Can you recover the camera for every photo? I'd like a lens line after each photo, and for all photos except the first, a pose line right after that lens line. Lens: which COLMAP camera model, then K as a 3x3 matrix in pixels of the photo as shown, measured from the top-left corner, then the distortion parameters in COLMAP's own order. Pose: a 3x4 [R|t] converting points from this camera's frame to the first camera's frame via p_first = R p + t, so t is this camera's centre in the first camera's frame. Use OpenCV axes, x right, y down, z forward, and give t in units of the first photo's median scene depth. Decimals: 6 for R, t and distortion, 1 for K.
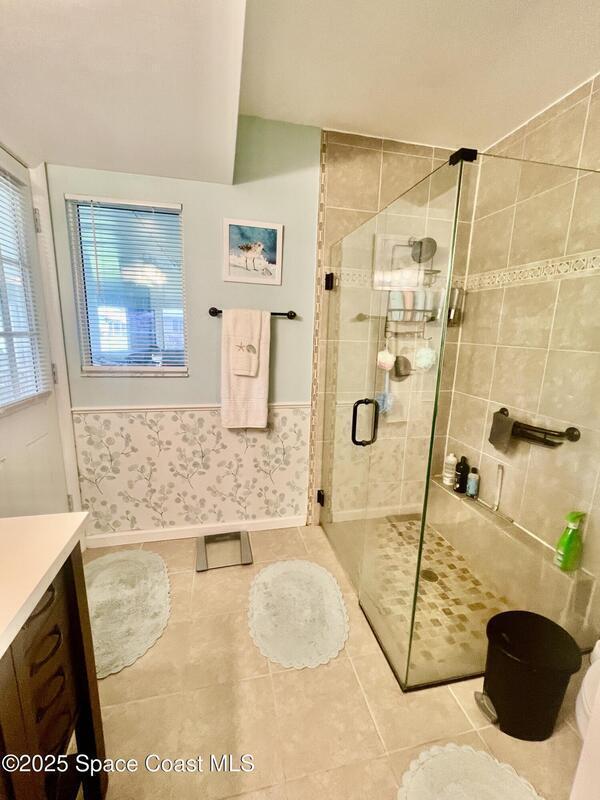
lens RADIAL K [[326.6, 0, 298.6], [0, 326.6, 395.8], [0, 0, 1]] dist [-0.000856, -0.000152]
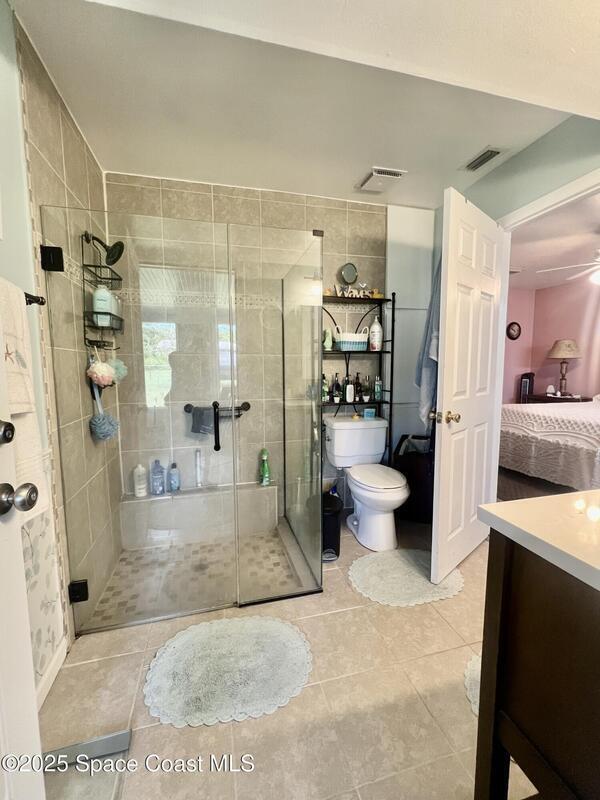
lens RADIAL K [[326.6, 0, 298.6], [0, 326.6, 395.8], [0, 0, 1]] dist [-0.000856, -0.000152]
pose [[0.006260, -0.125019, 0.992135, -0.574342], [0.200780, 0.972107, 0.121228, -0.057642], [-0.979616, 0.198442, 0.031186, 0.532809]]
